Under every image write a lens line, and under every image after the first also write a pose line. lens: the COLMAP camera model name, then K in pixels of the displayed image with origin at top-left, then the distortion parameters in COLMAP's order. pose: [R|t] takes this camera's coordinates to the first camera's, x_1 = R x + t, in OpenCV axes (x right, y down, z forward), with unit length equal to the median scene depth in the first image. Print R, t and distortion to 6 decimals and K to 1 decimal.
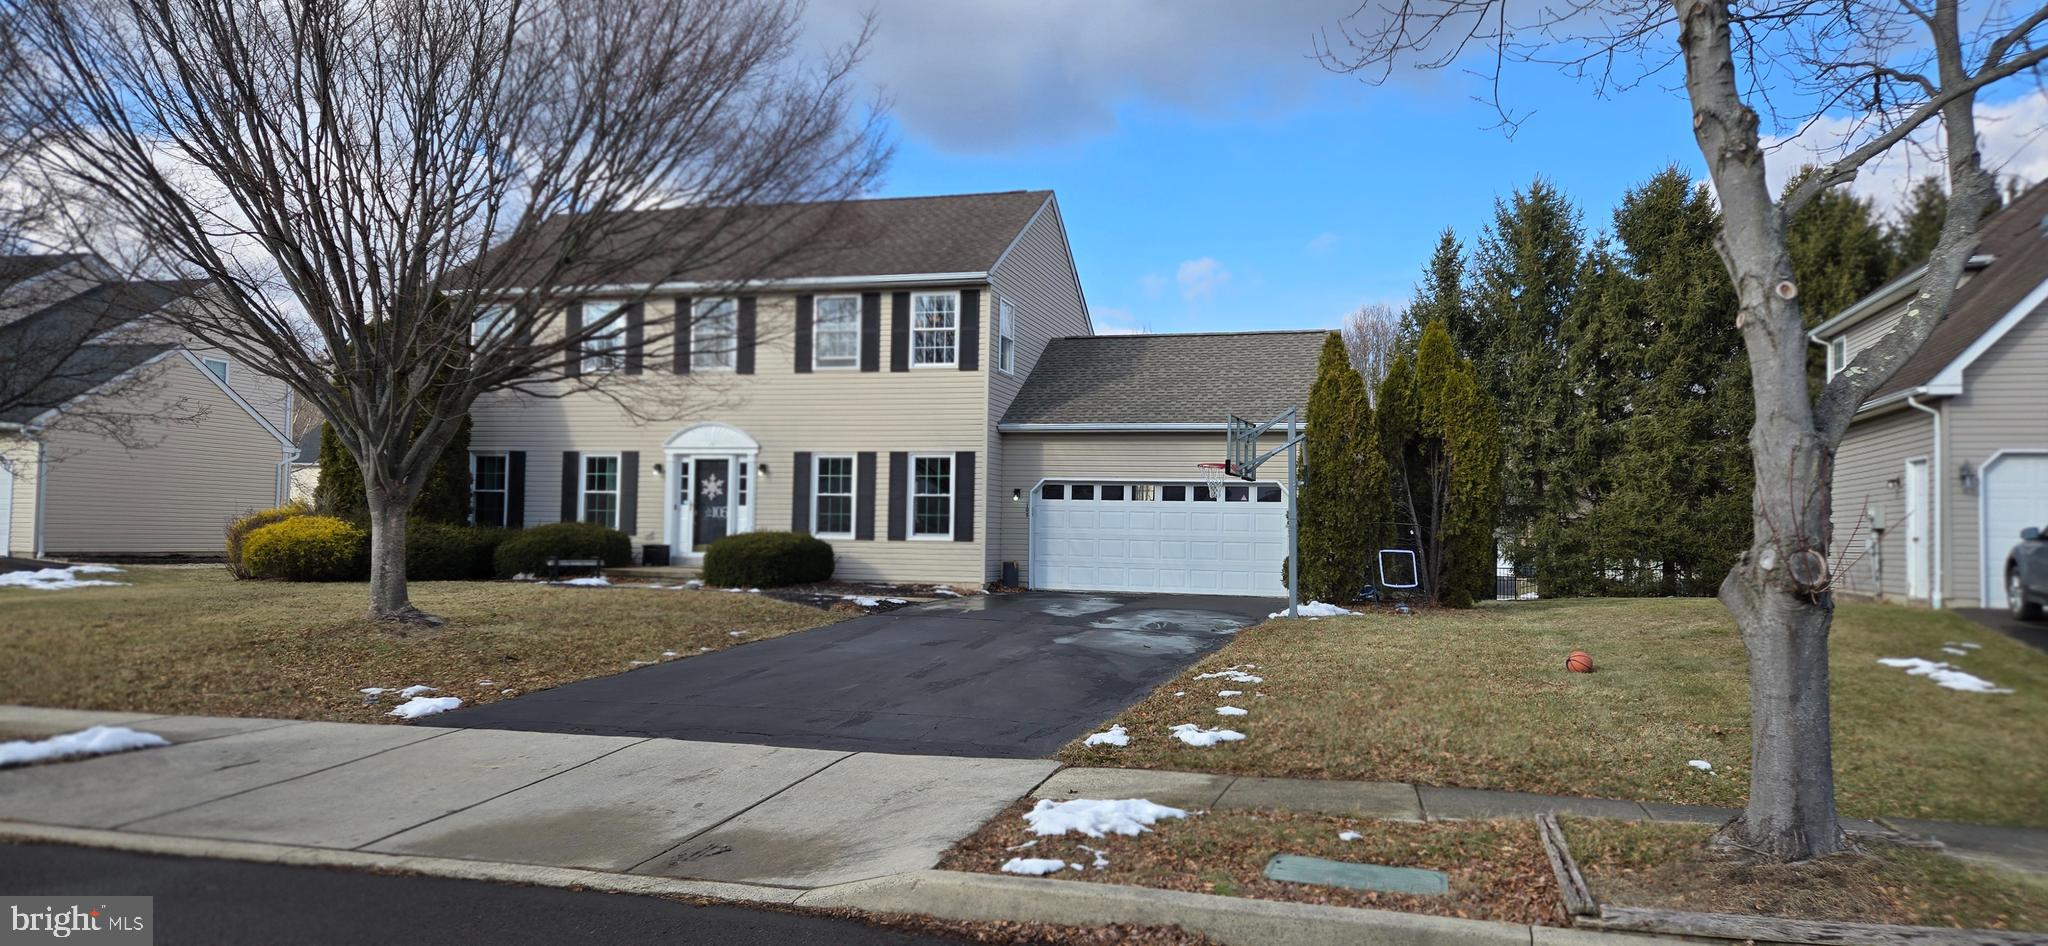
lens RADIAL K [[1398.2, 0, 1026.0], [0, 1398.2, 465.3], [0, 0, 1]] dist [0.067348, -0.041348]
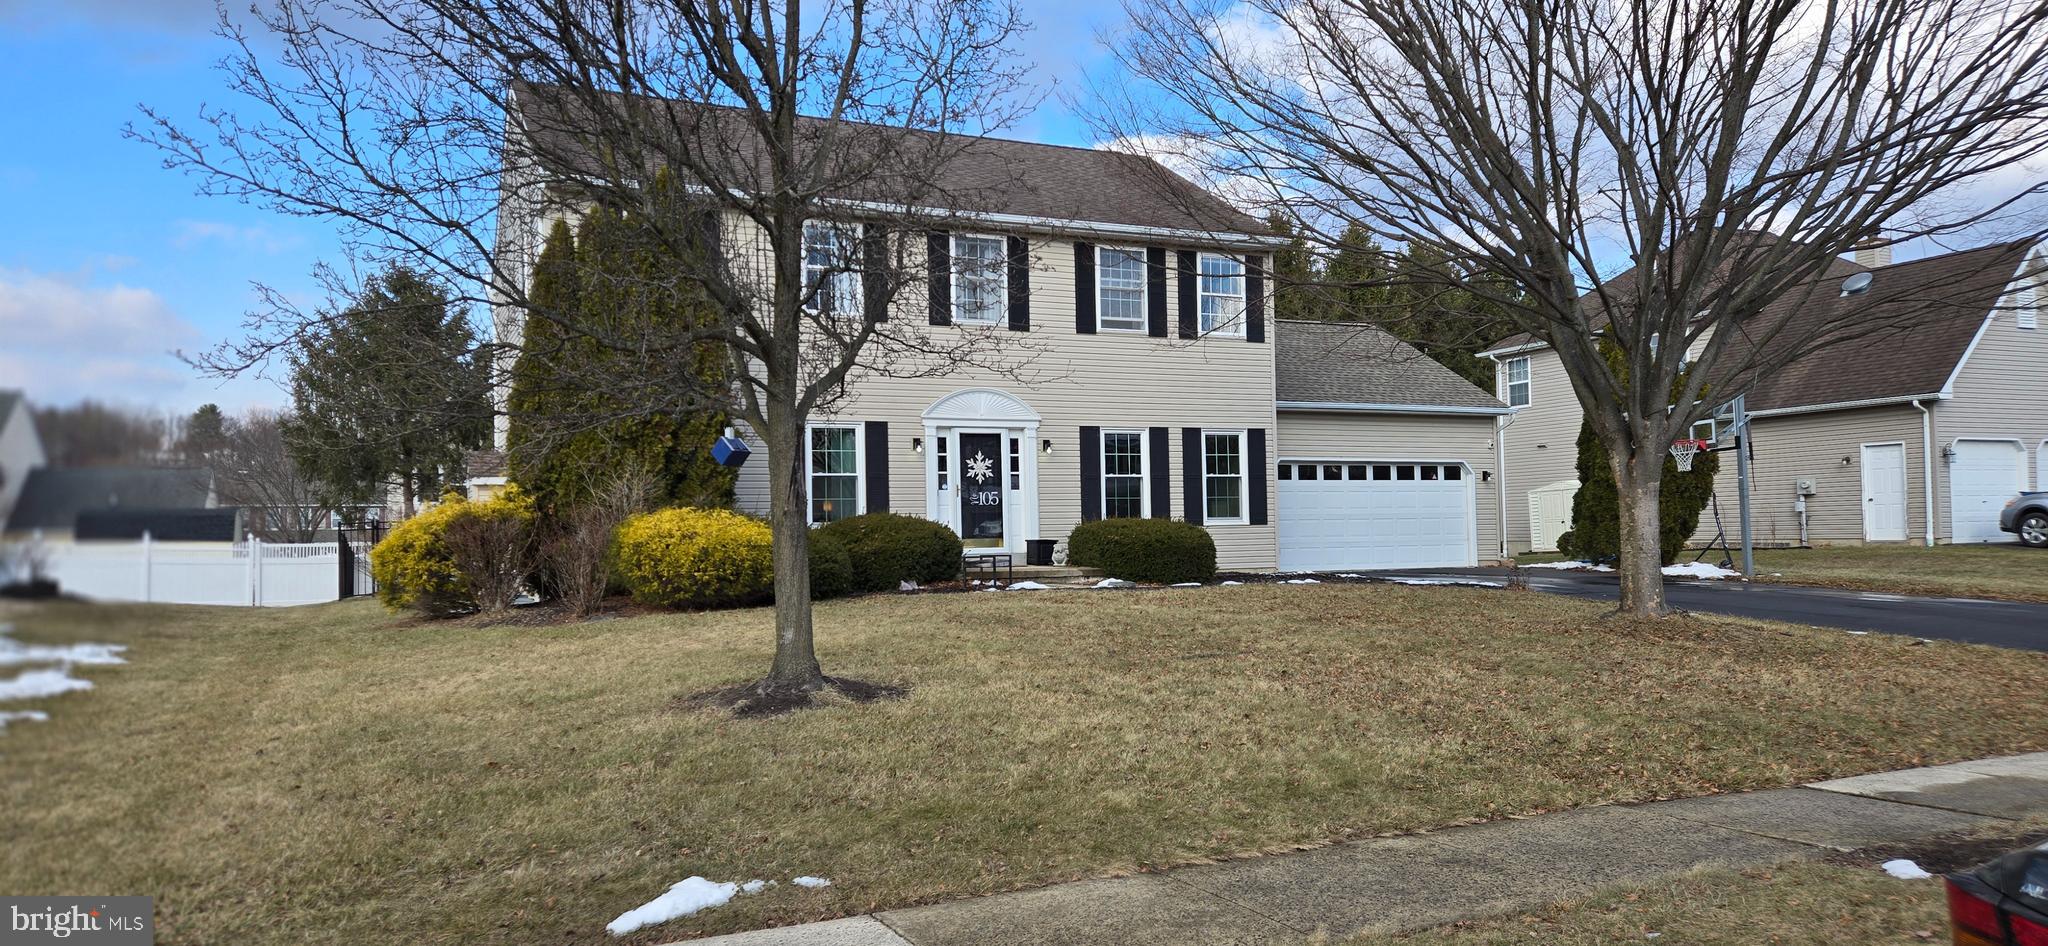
lens RADIAL K [[1398.2, 0, 1017.2], [0, 1398.2, 489.0], [0, 0, 1]] dist [0.067348, -0.041348]
pose [[0.749559, -0.009860, 0.661864, -0.768723], [-0.001389, 0.999863, 0.016468, 0.015104], [-0.661936, -0.013264, 0.749443, 0.393597]]
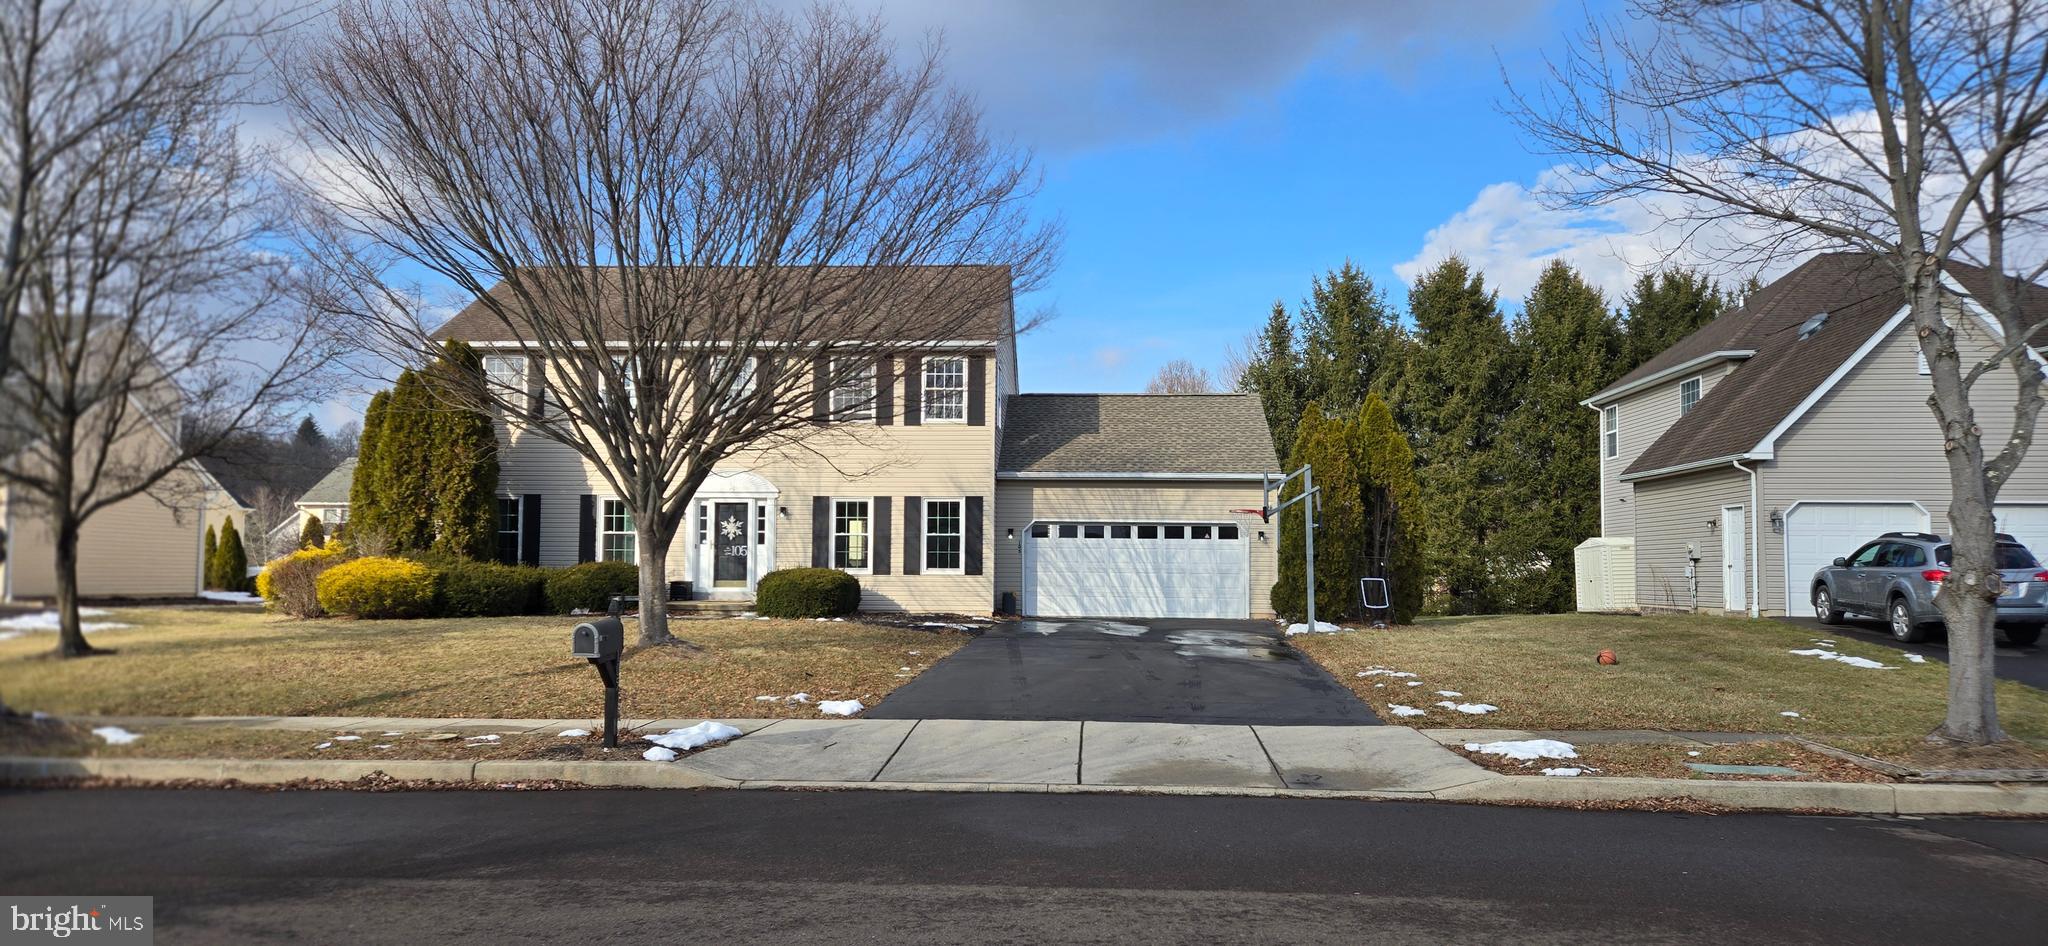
lens RADIAL K [[1398.2, 0, 1014.6], [0, 1398.2, 471.5], [0, 0, 1]] dist [0.067348, -0.041348]
pose [[0.976499, 0.005817, 0.215445, -0.252740], [-0.001720, 0.999814, -0.019200, -0.008066], [-0.215517, 0.018379, 0.976327, -0.123158]]
